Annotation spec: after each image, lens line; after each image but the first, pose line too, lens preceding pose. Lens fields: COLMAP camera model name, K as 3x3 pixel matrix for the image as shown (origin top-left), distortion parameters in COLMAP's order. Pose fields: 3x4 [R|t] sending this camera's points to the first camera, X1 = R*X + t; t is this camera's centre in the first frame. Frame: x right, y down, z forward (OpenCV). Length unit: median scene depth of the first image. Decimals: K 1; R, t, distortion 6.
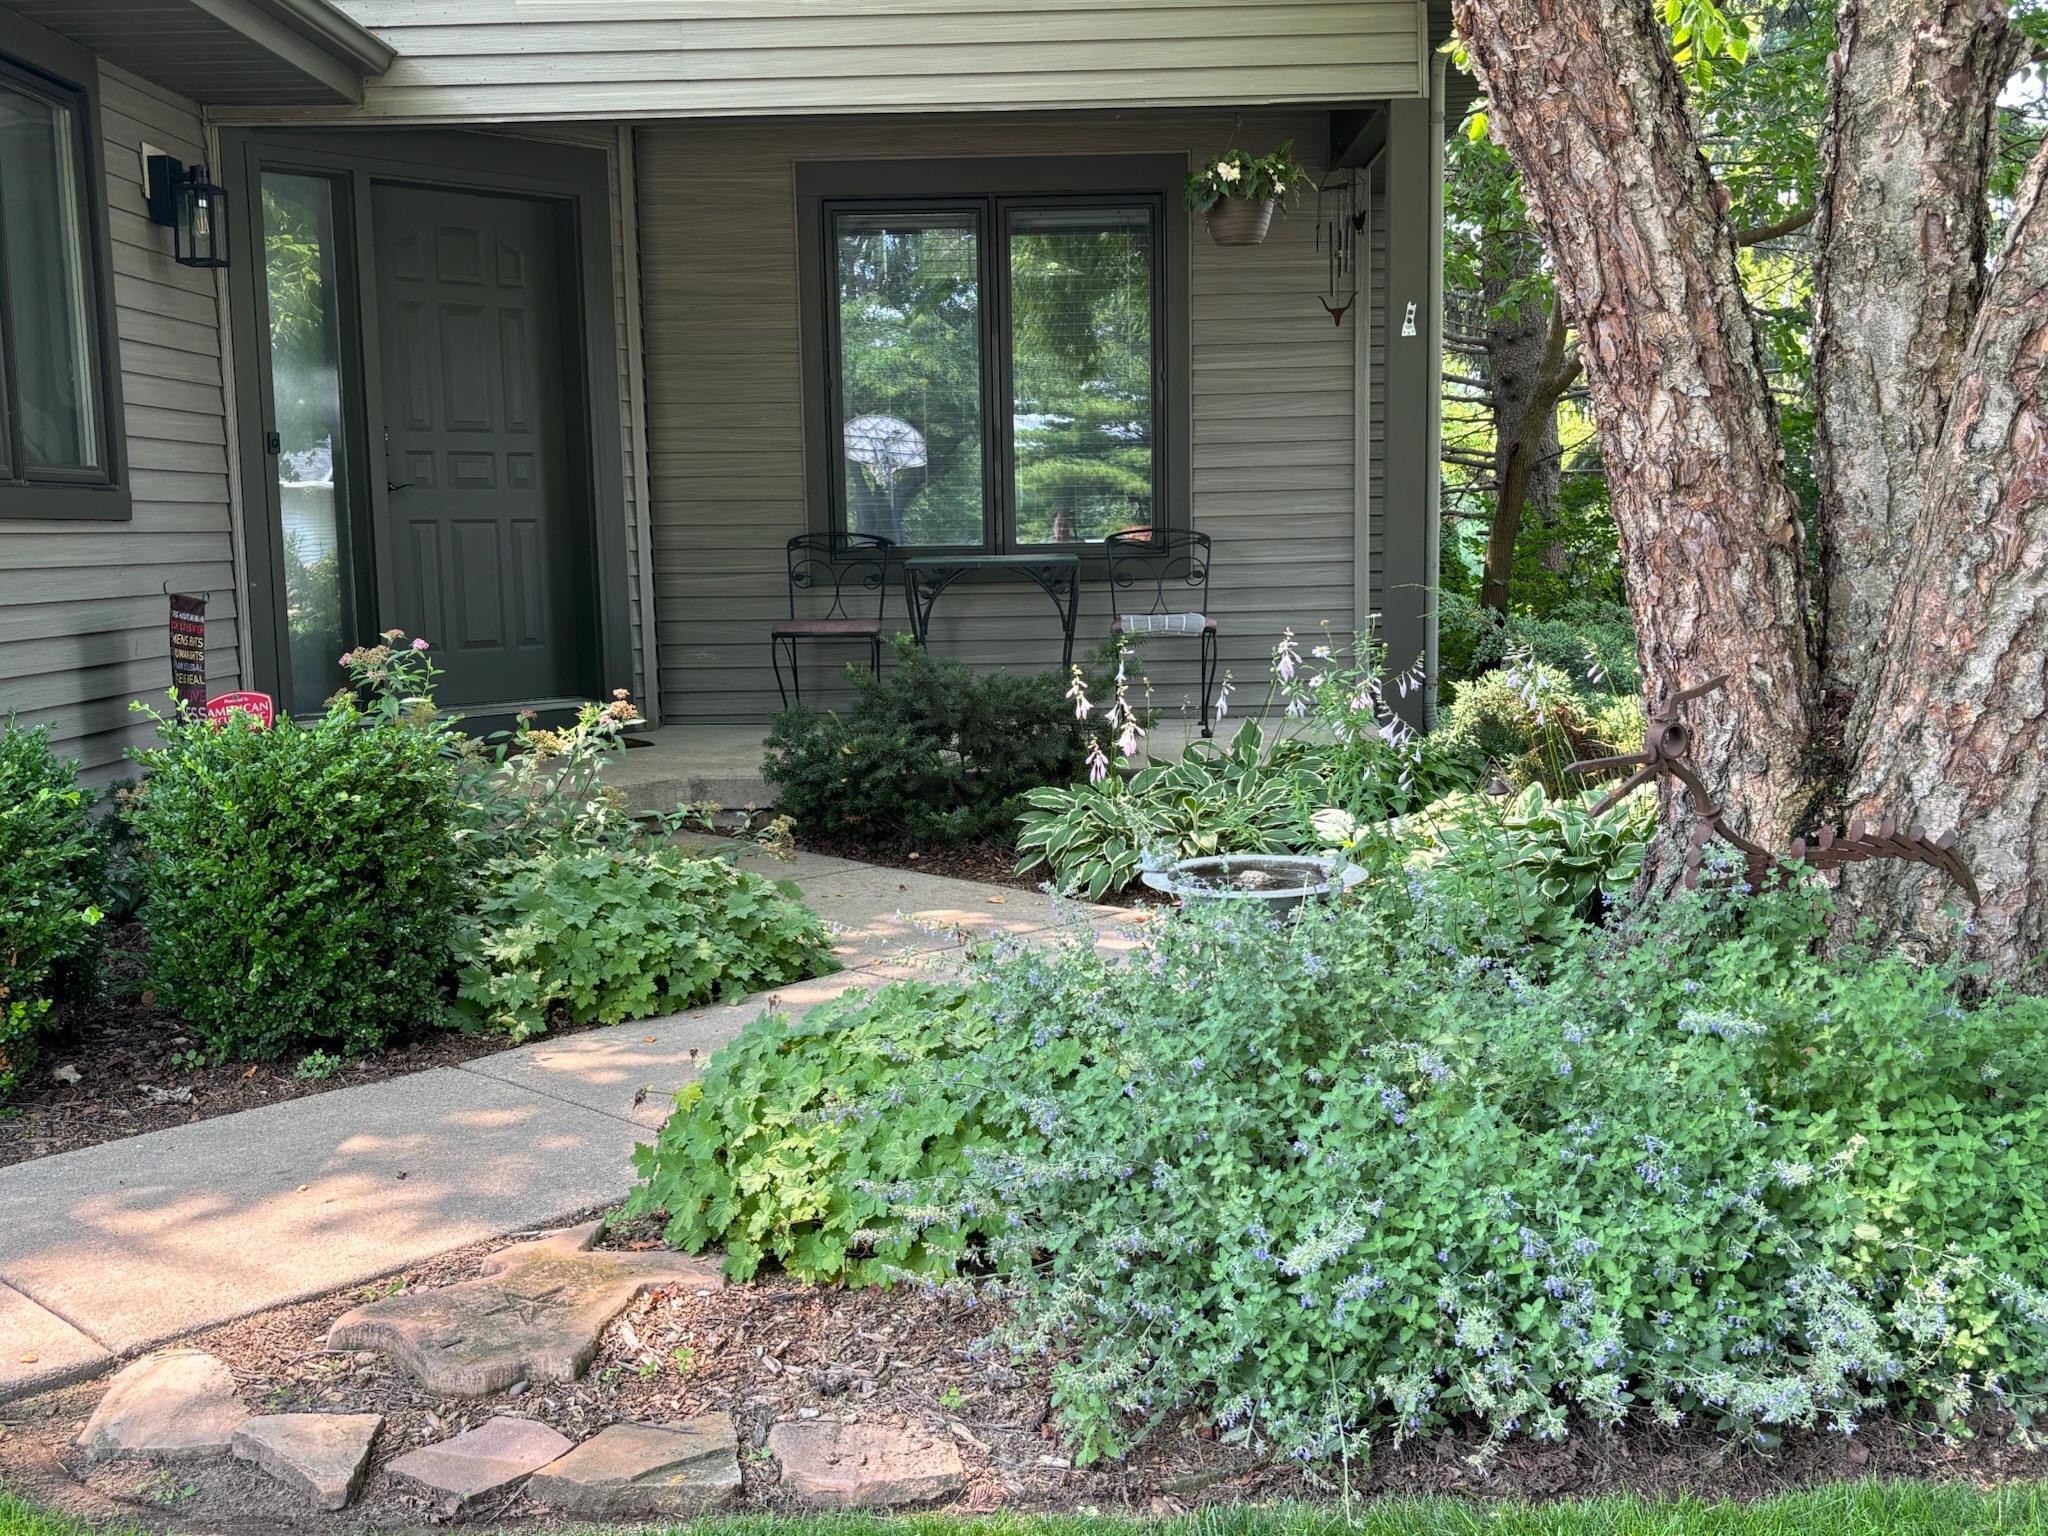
lens RADIAL K [[2219.8, 0, 1024.0], [0, 2219.8, 768.0], [0, 0, 1]] dist [0.000352, -0.023923]
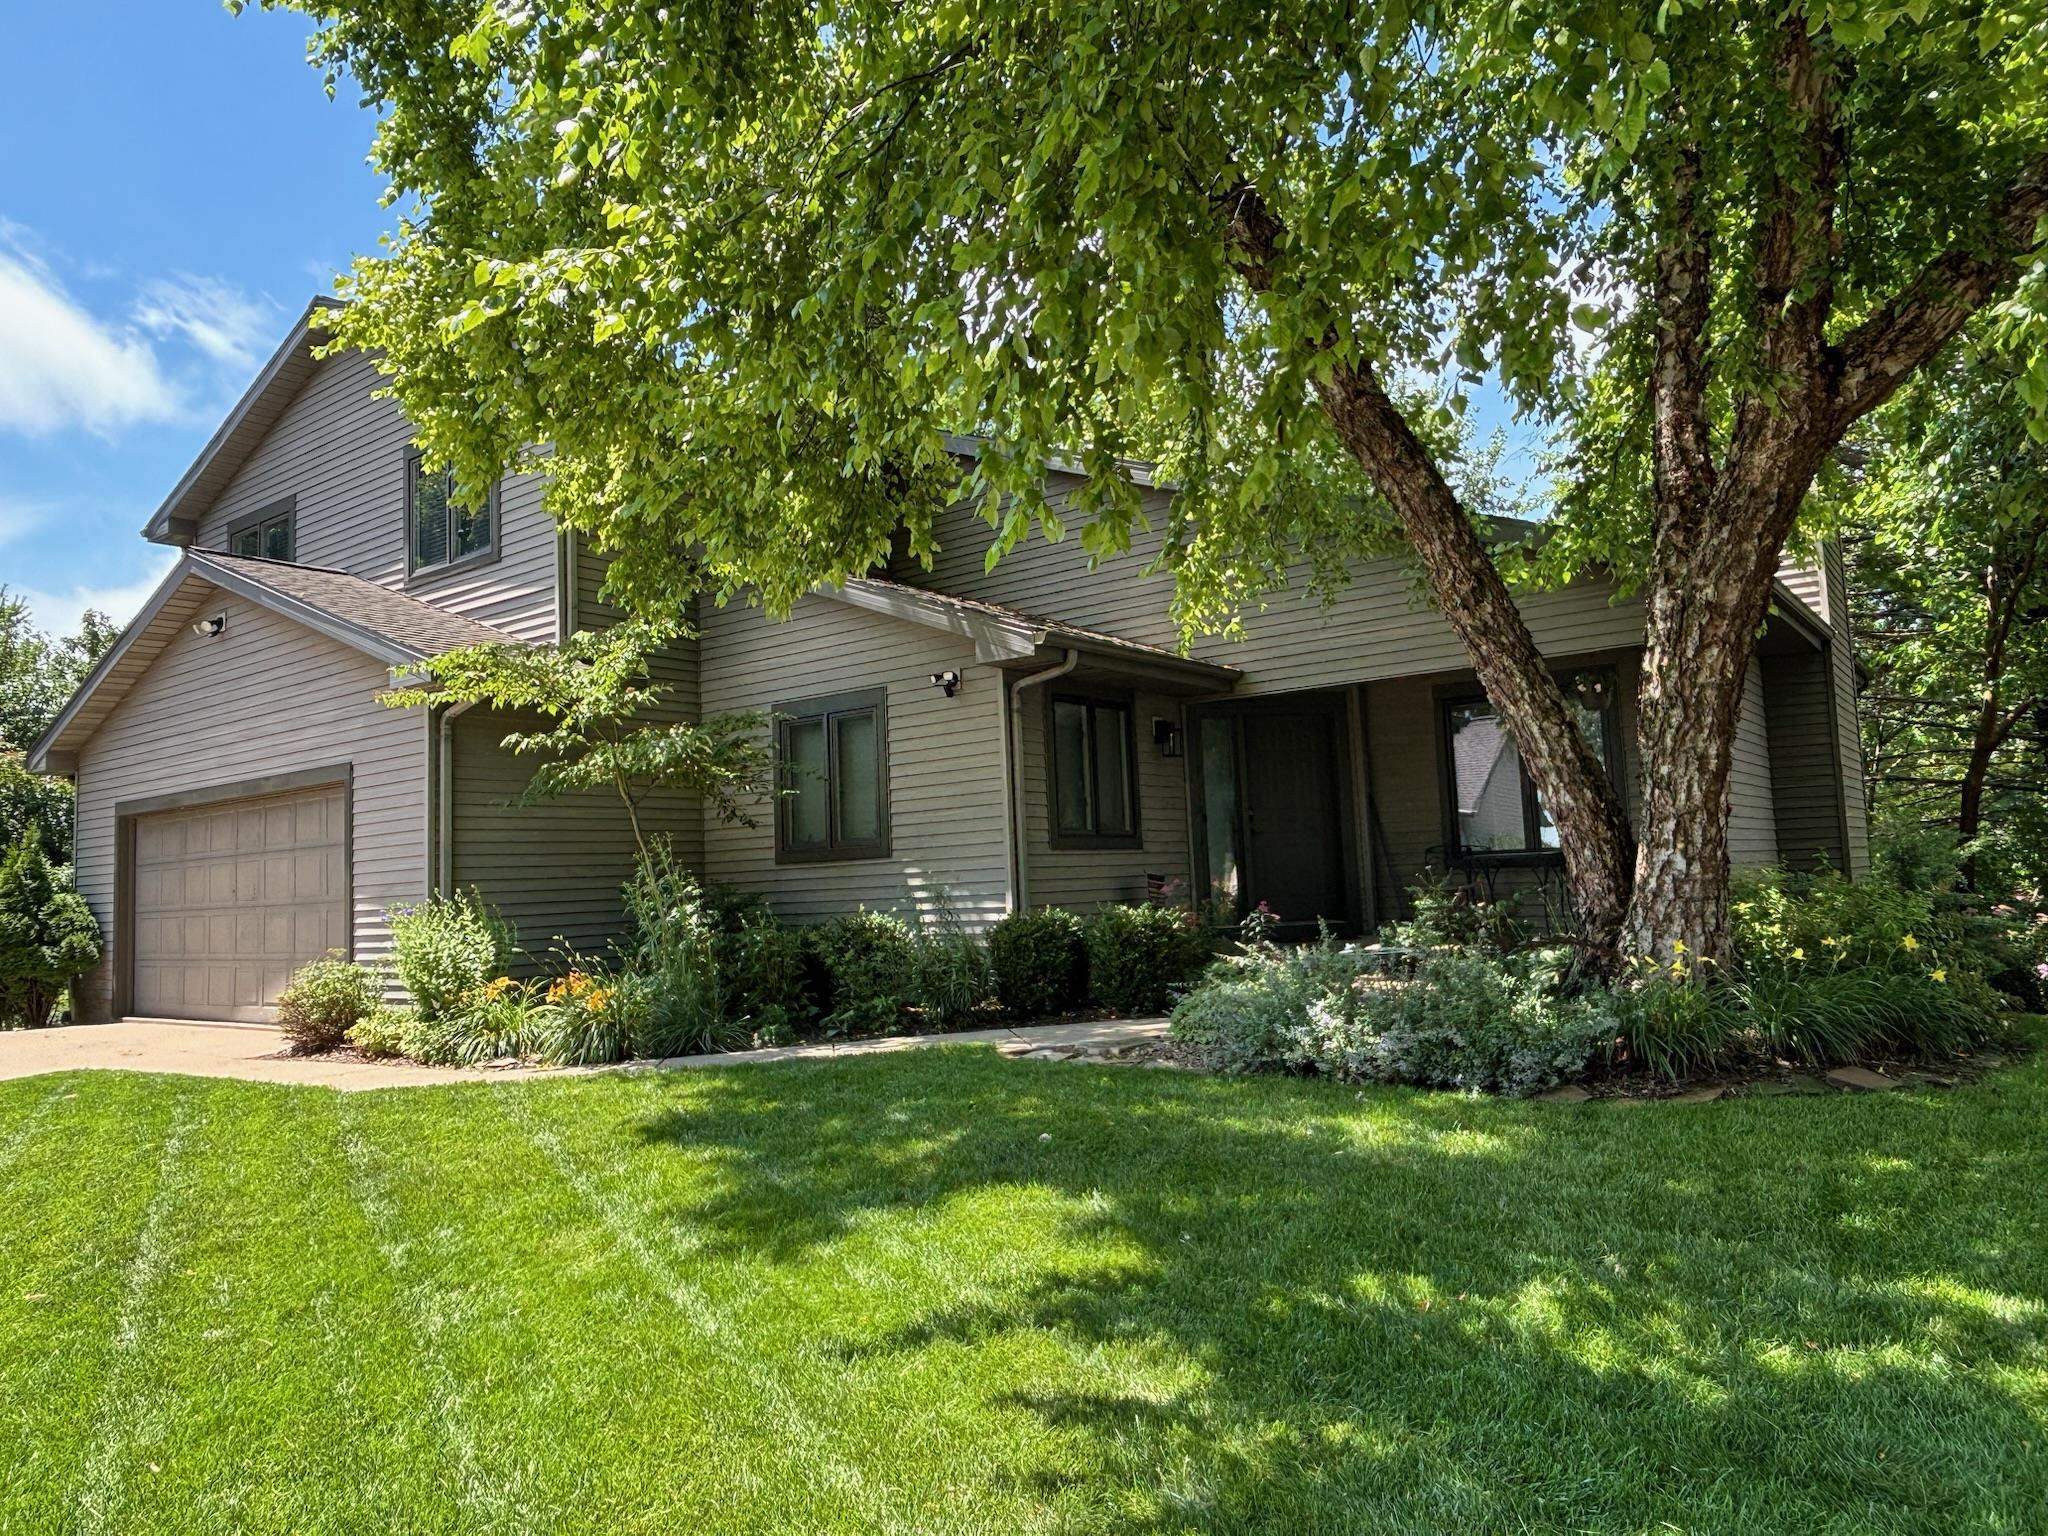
lens RADIAL K [[1324.4, 0, 1024.0], [0, 1324.4, 768.0], [0, 0, 1]] dist [0.000679, 0.000129]
pose [[0.814935, -0.065738, -0.575813, 0.712666], [-0.033493, 0.986544, -0.160030, 0.097602], [0.578584, 0.149699, 0.801767, -0.720829]]
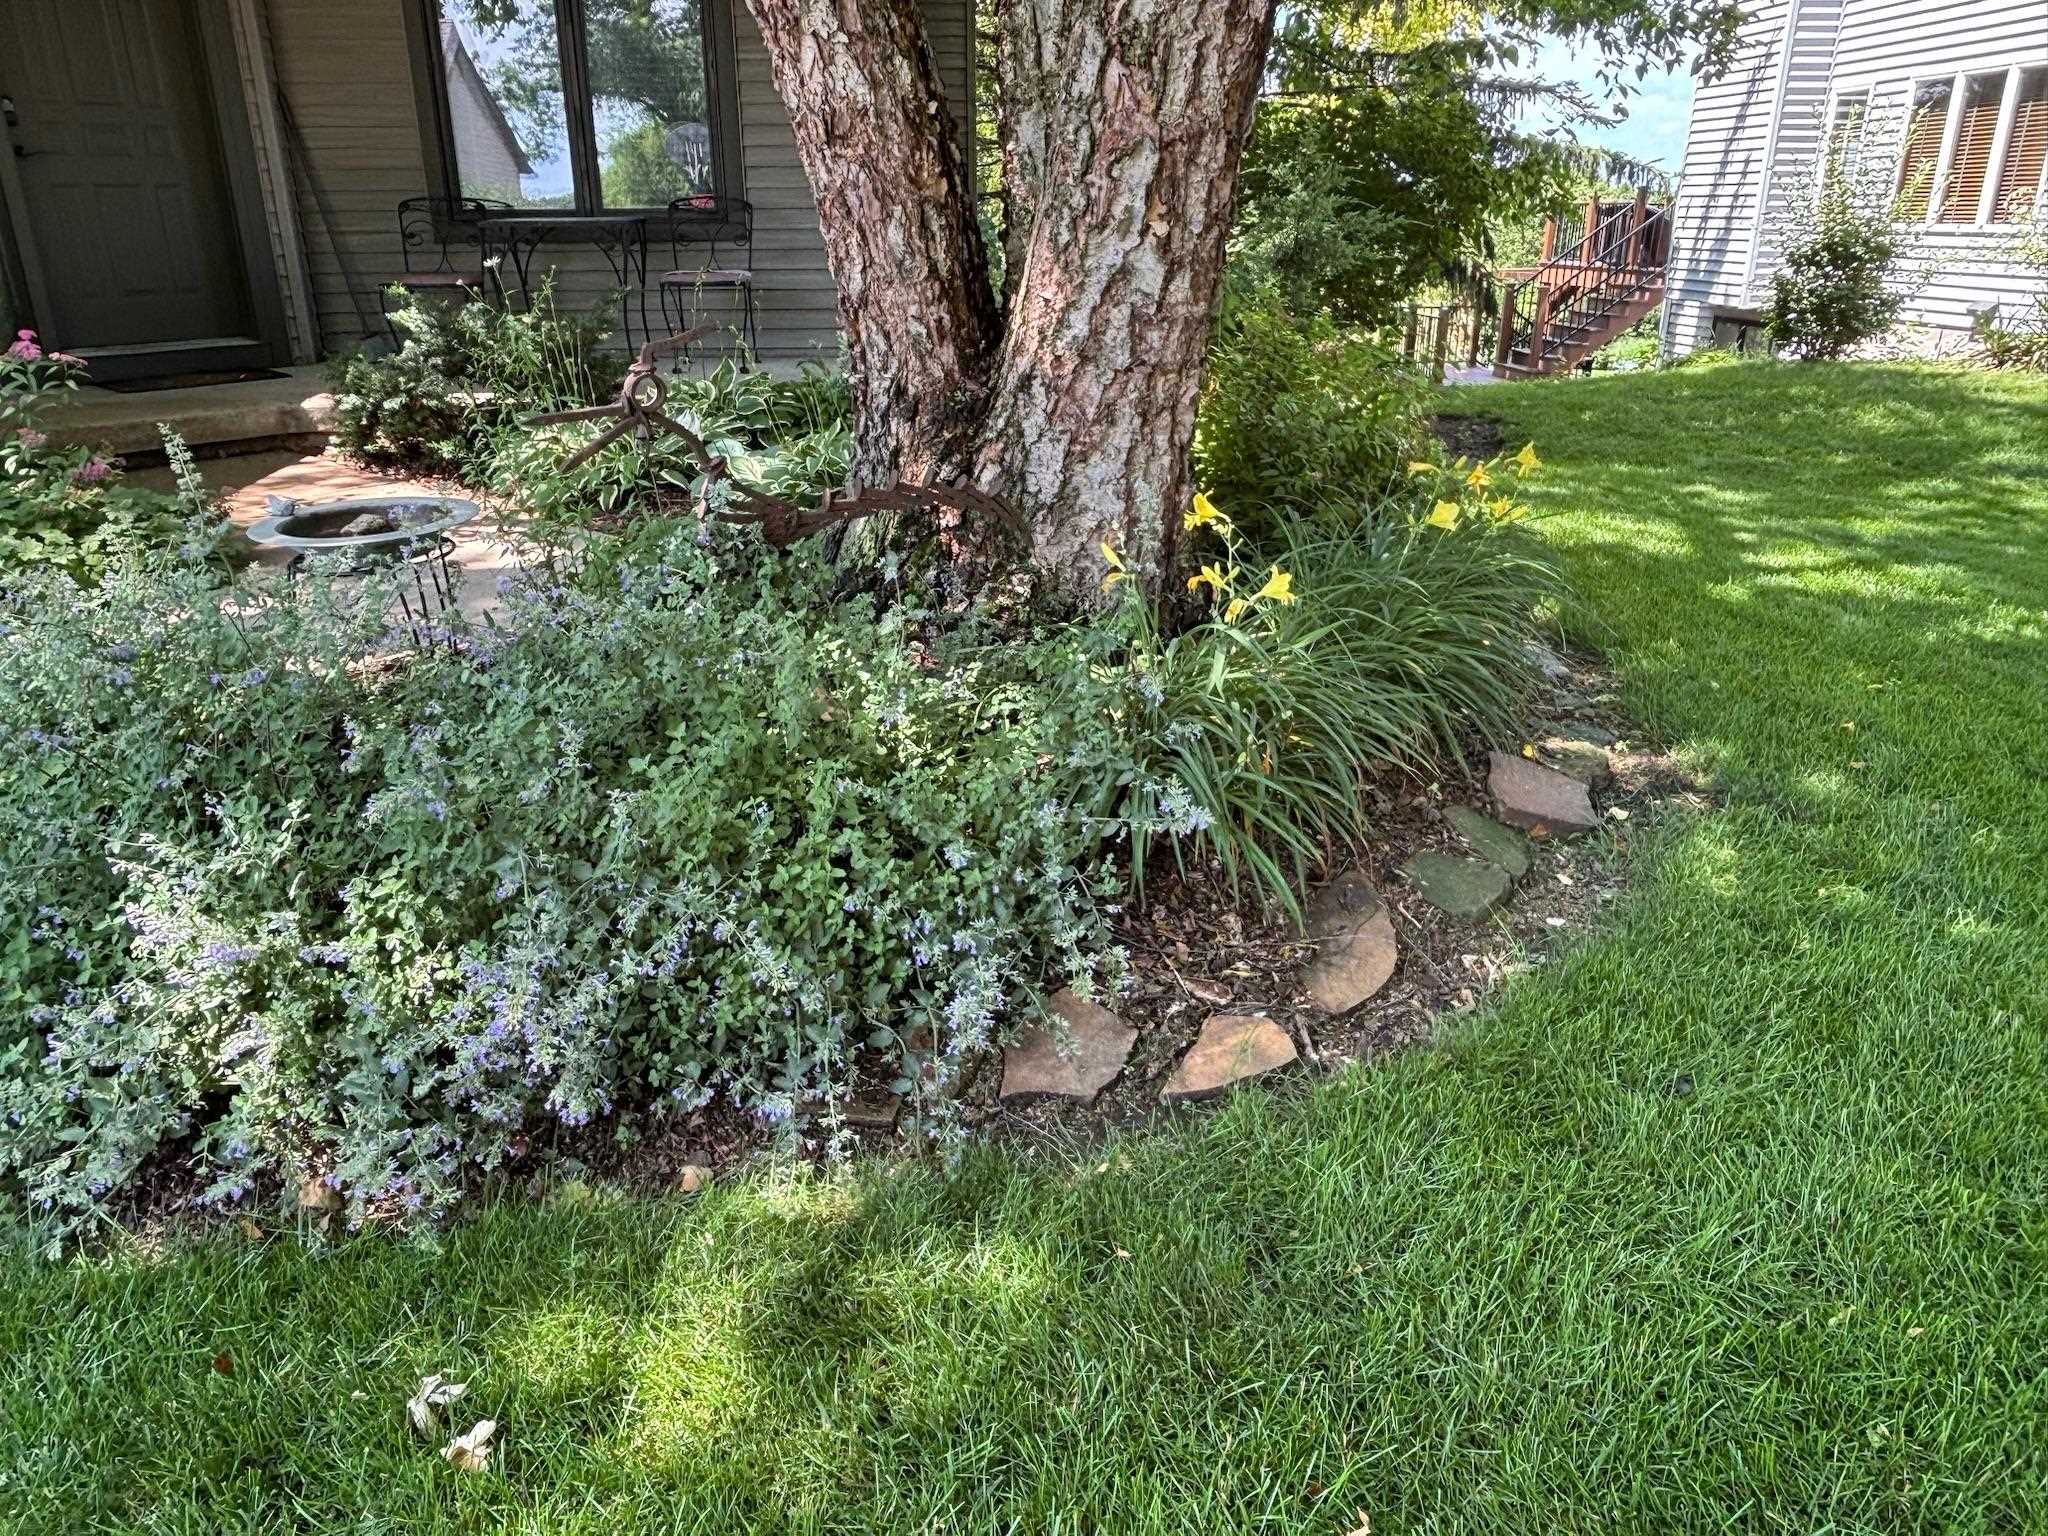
lens RADIAL K [[1427.5, 0, 1024.0], [0, 1427.5, 768.0], [0, 0, 1]] dist [0.077158, -0.147803]
pose [[0.995882, -0.020715, 0.088266, 0.323766], [-0.002655, 0.966469, 0.256769, -0.013270], [-0.090625, -0.255945, 0.962434, 0.259333]]
